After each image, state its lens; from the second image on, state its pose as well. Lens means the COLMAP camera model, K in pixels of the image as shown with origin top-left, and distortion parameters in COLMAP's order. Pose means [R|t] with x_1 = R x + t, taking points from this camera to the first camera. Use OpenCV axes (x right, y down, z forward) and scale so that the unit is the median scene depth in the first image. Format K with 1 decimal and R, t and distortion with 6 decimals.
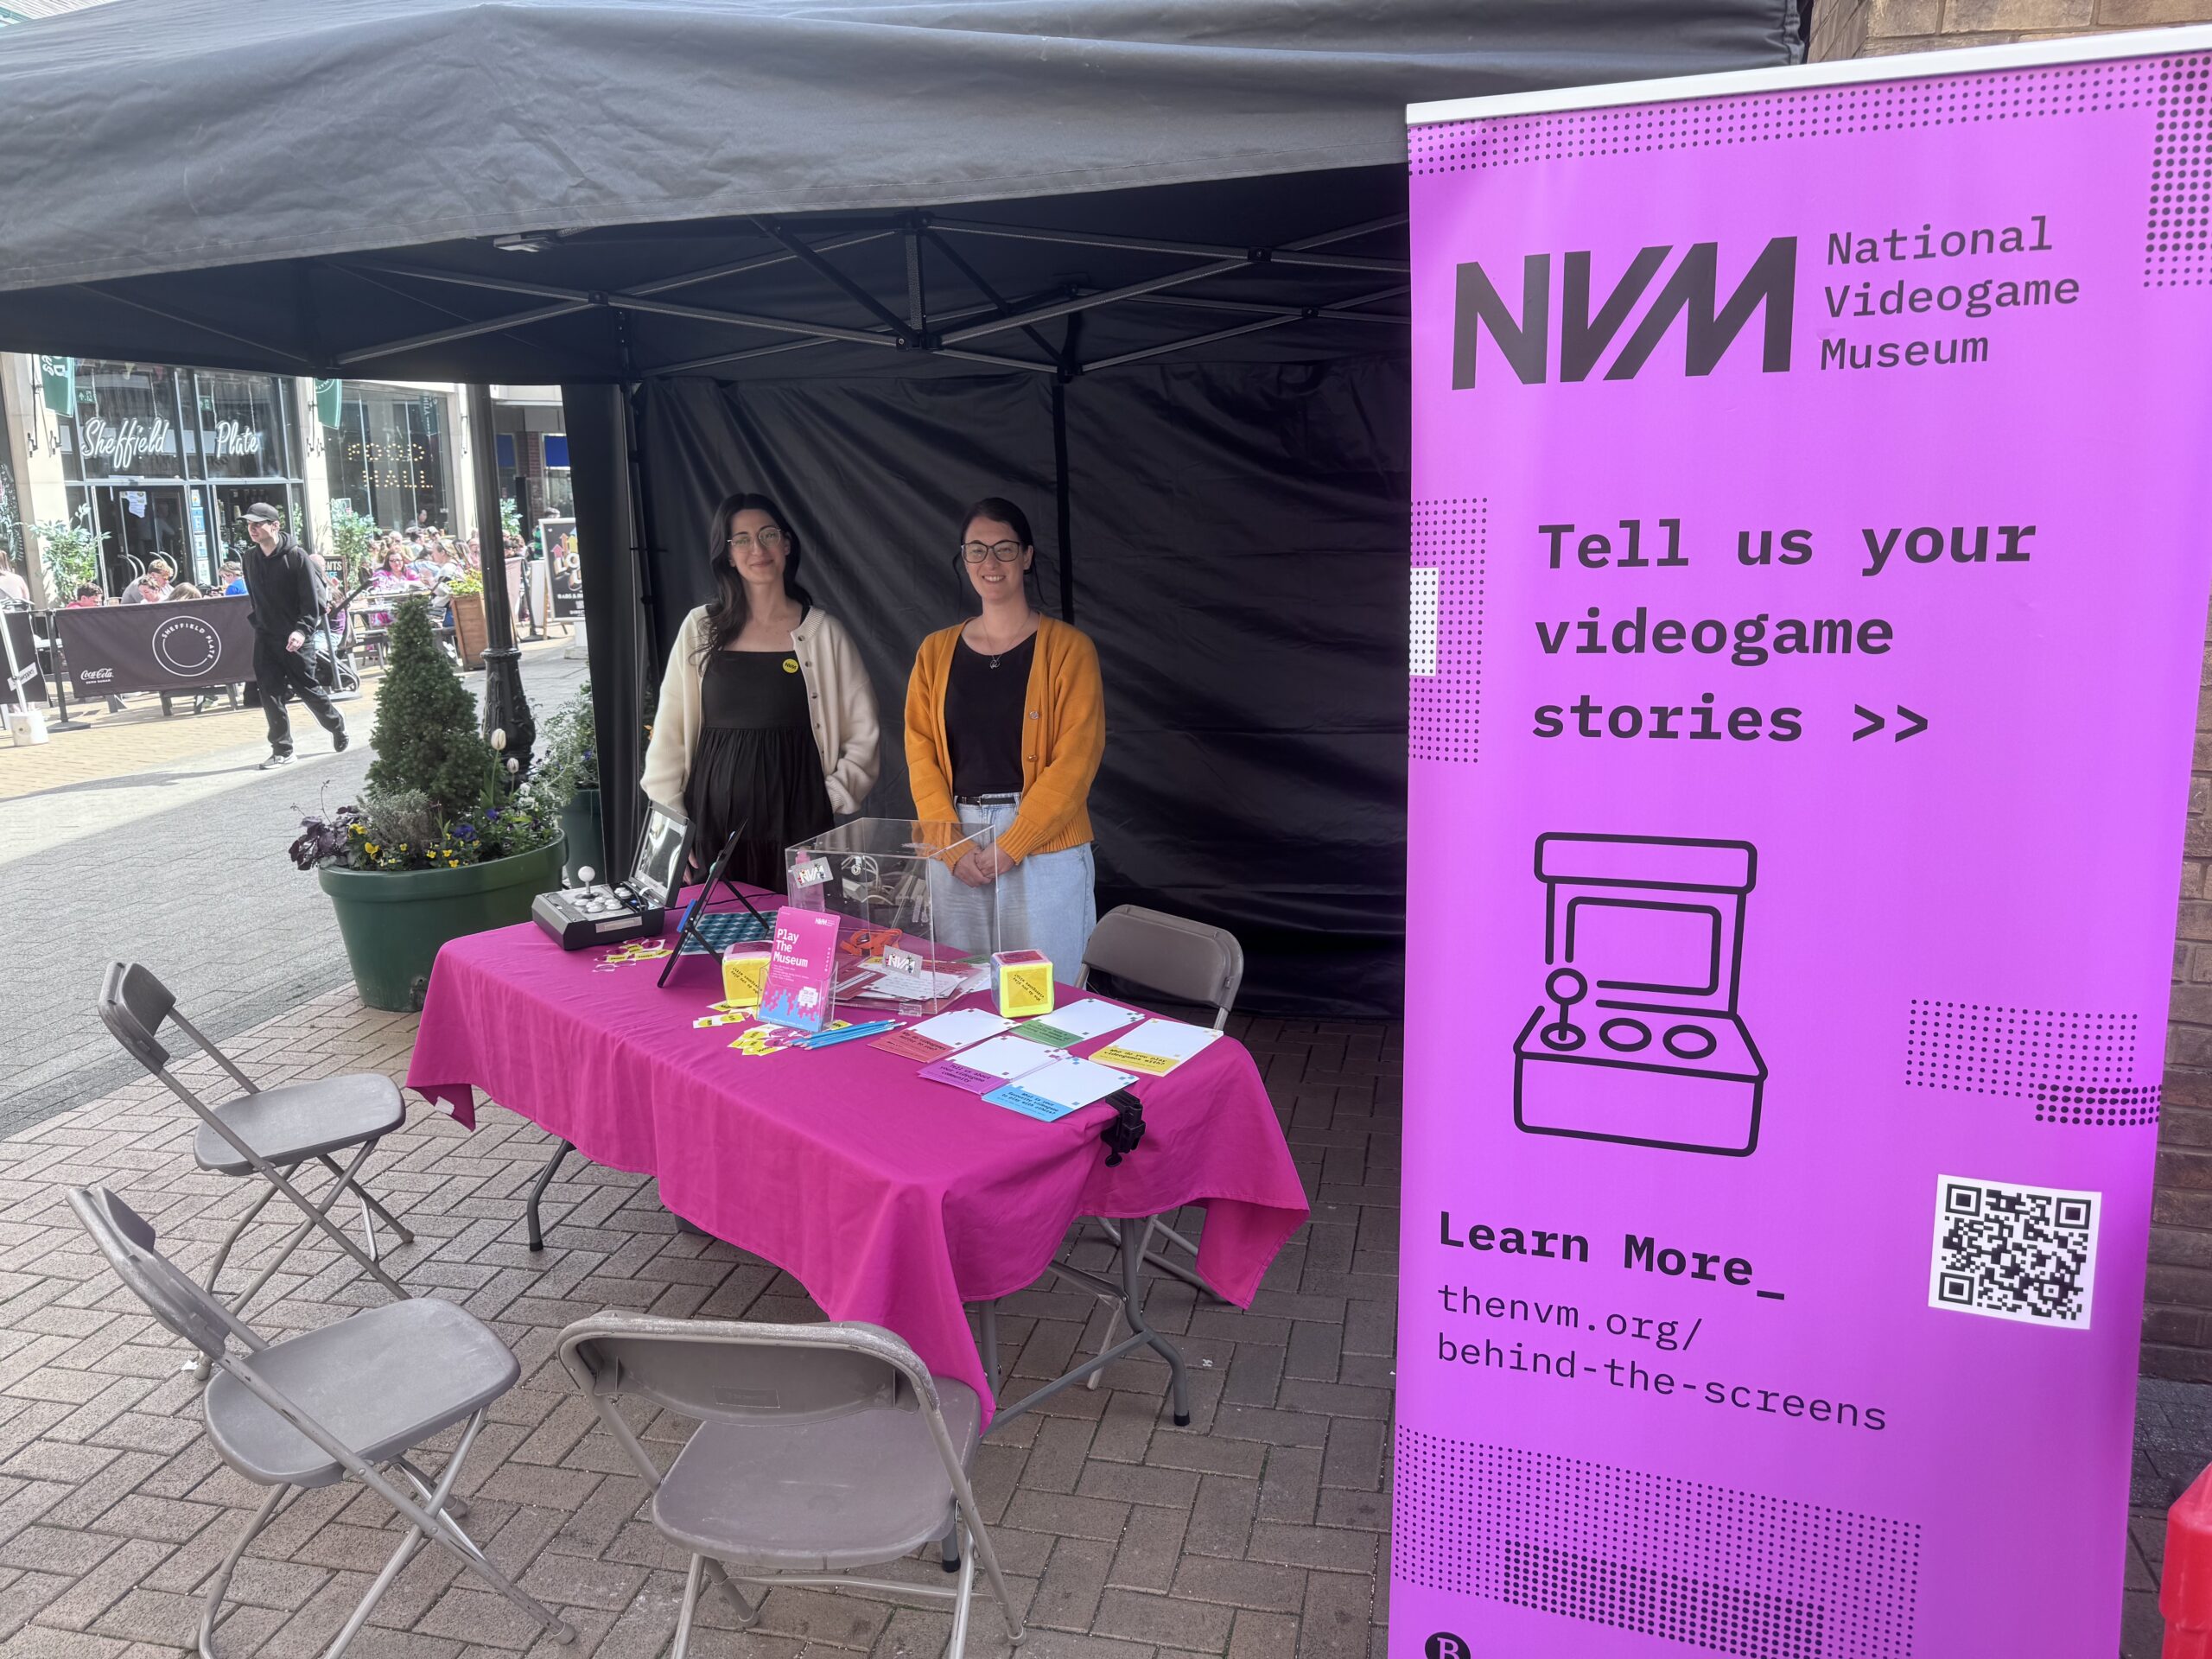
lens RADIAL K [[1620.2, 0, 1112.6], [0, 1620.2, 829.0], [0, 0, 1]] dist [0.046070, 0.000578]
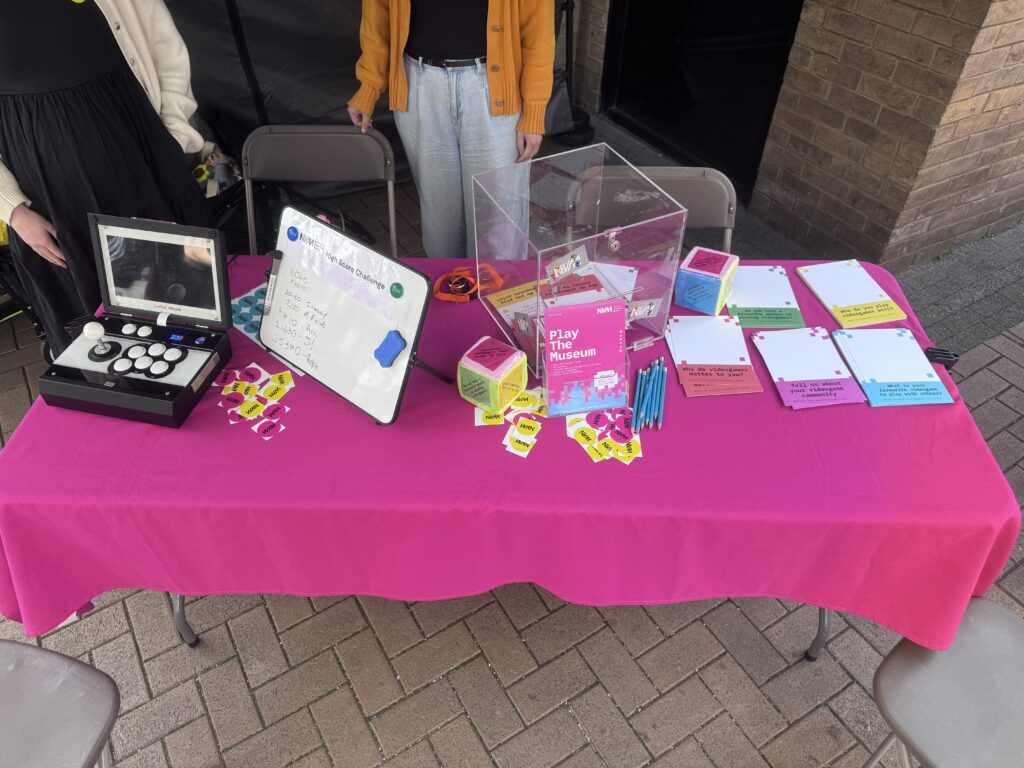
lens RADIAL K [[750.0, 0, 514.4], [0, 750.0, 388.1], [0, 0, 1]] dist [0.046070, 0.000578]
pose [[0.716695, -0.476622, 0.509097, -0.490788], [0.157486, 0.821762, 0.547637, -0.169189], [-0.679372, -0.312313, 0.664014, 0.740406]]
